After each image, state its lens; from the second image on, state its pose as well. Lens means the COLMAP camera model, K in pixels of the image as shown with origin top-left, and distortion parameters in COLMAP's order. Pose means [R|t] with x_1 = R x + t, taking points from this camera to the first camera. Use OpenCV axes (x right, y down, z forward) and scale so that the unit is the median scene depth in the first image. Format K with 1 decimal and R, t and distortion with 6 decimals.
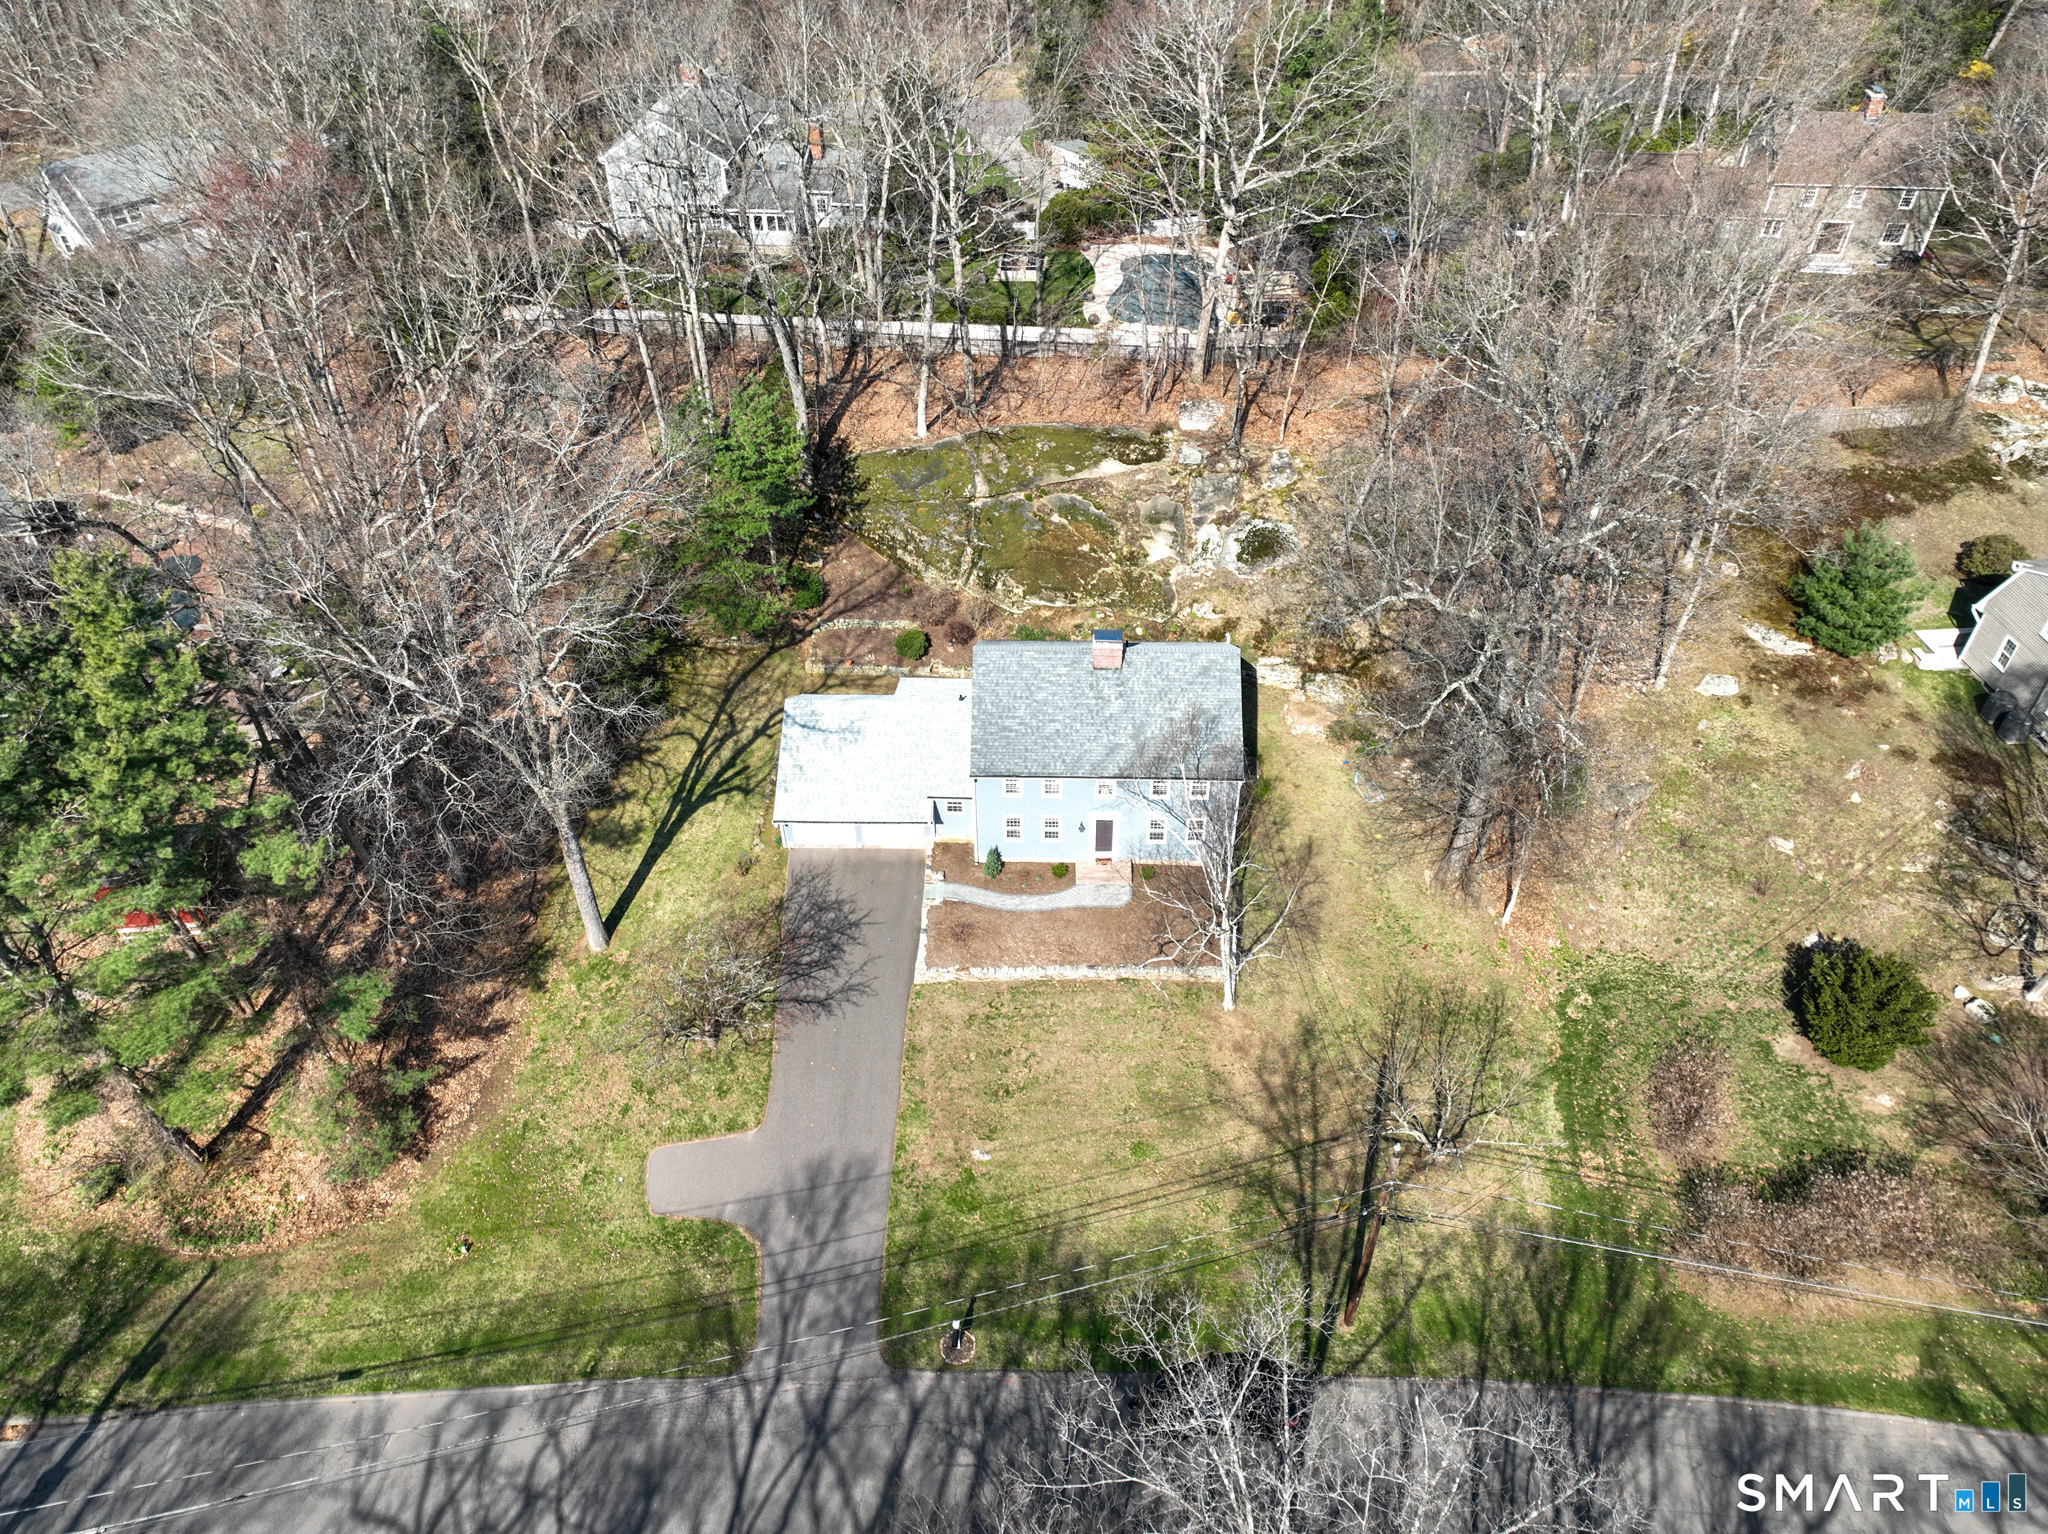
lens RADIAL K [[1435.8, 0, 1024.0], [0, 1435.8, 767.0], [0, 0, 1]] dist [-0.029556, 0.043826]
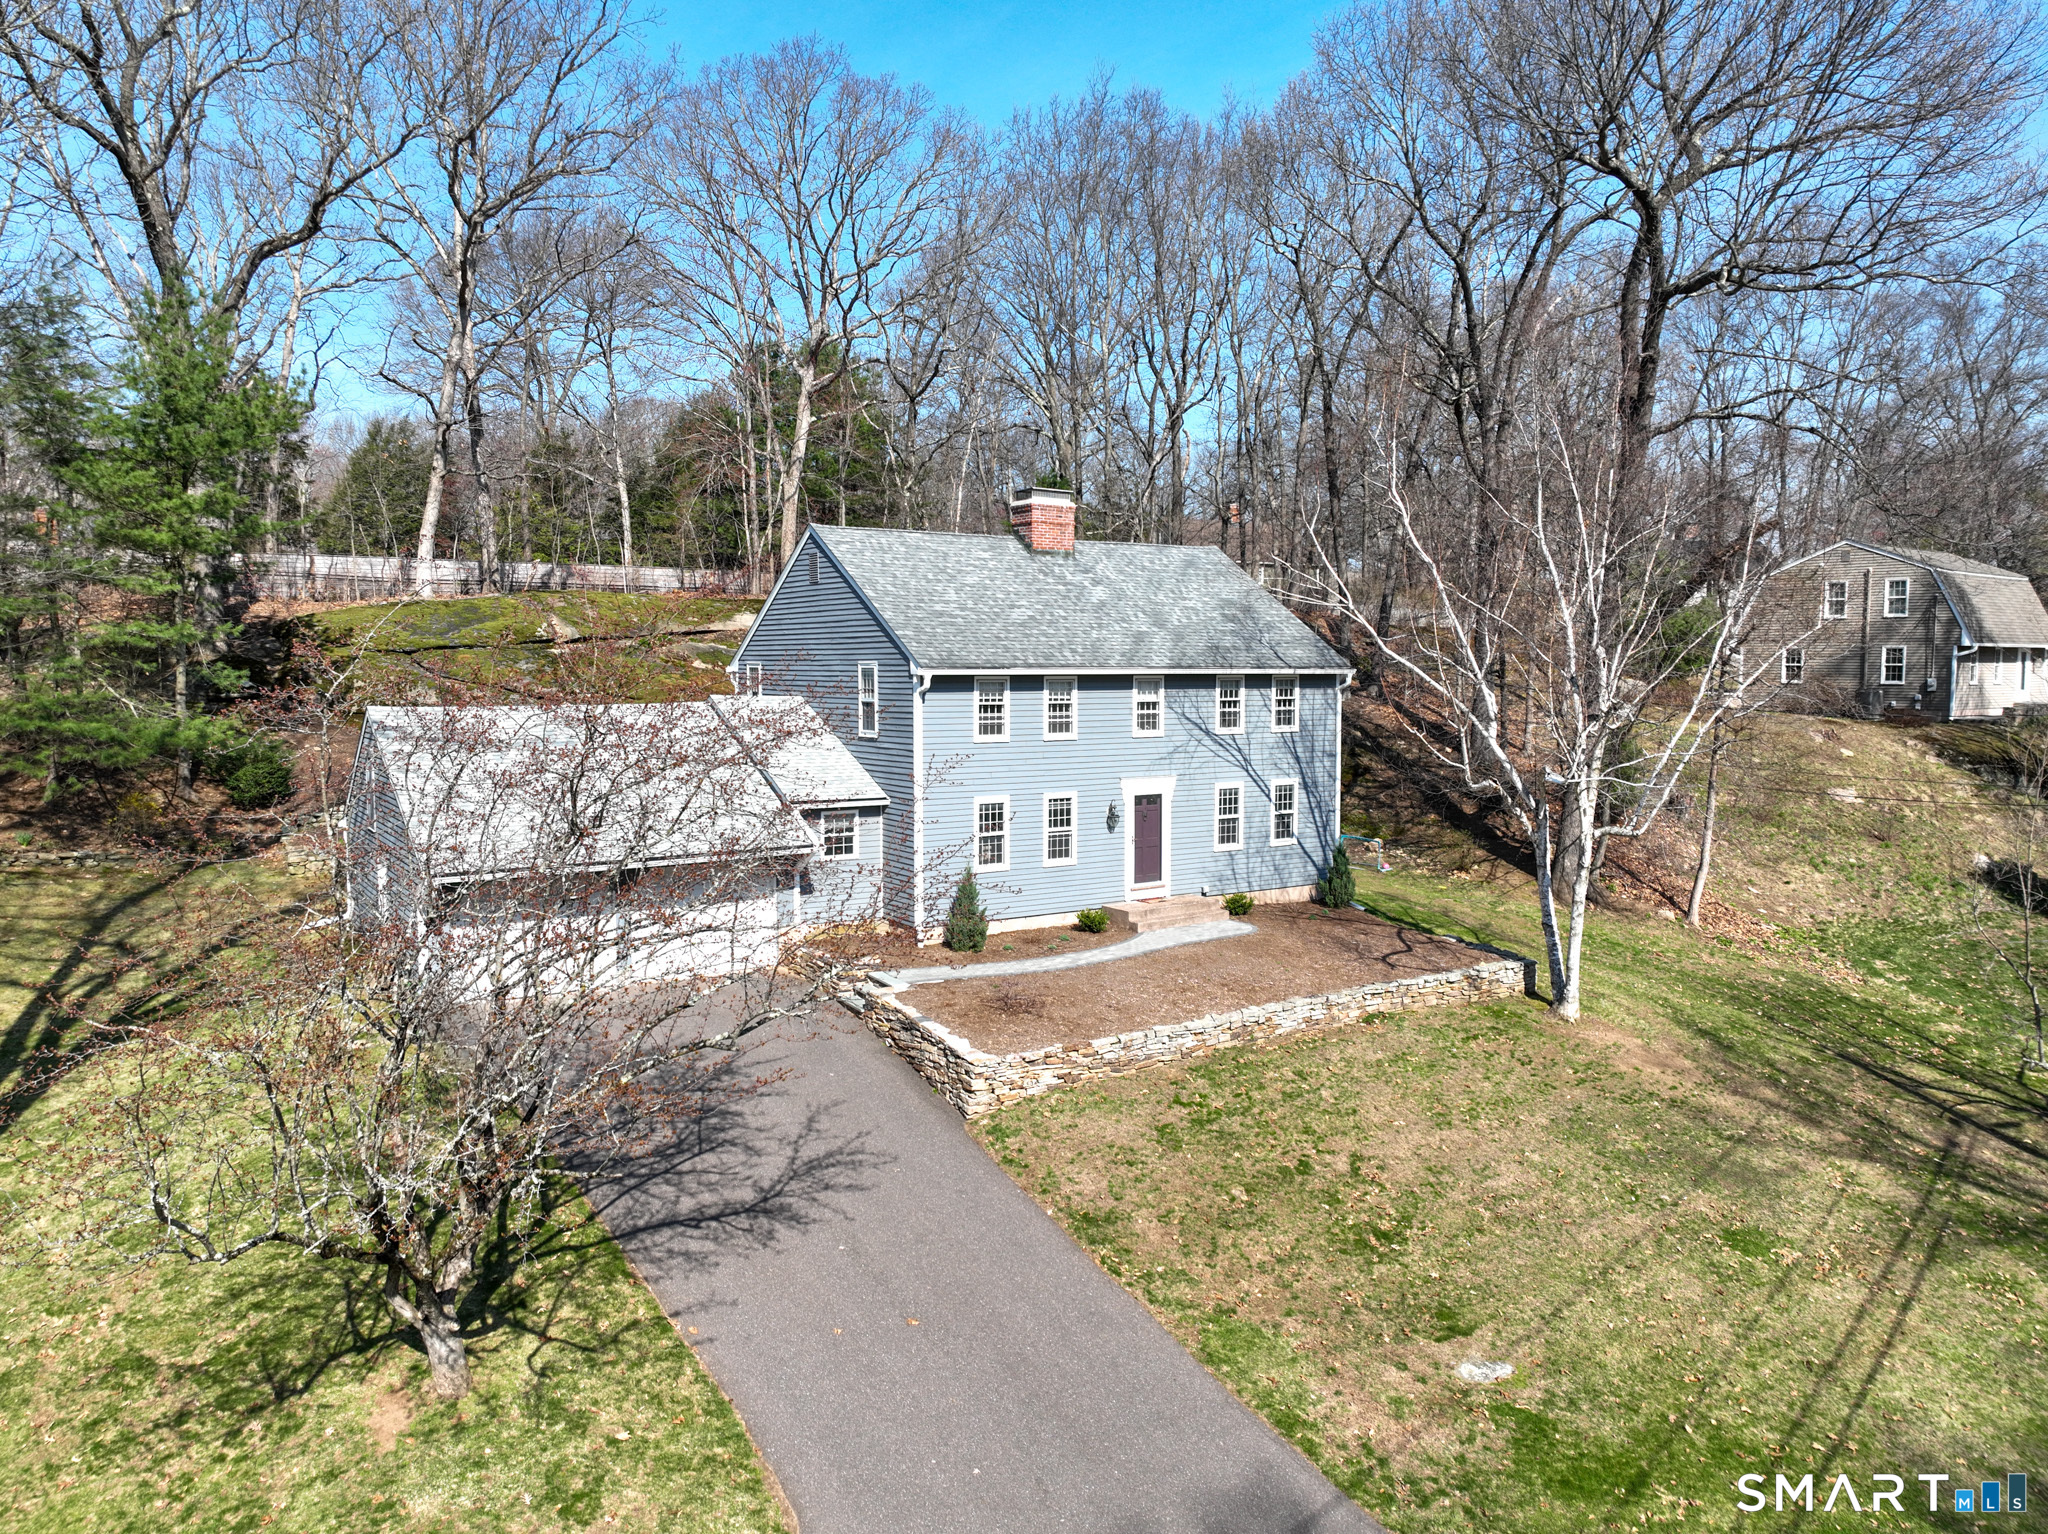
lens RADIAL K [[1438.2, 0, 1024.0], [0, 1438.2, 767.0], [0, 0, 1]] dist [0.003534, 0.009324]
pose [[0.824115, -0.033298, 0.565443, -0.265462], [0.360973, 0.800170, -0.478985, 0.256495], [-0.436502, 0.598848, 0.671452, 0.688612]]
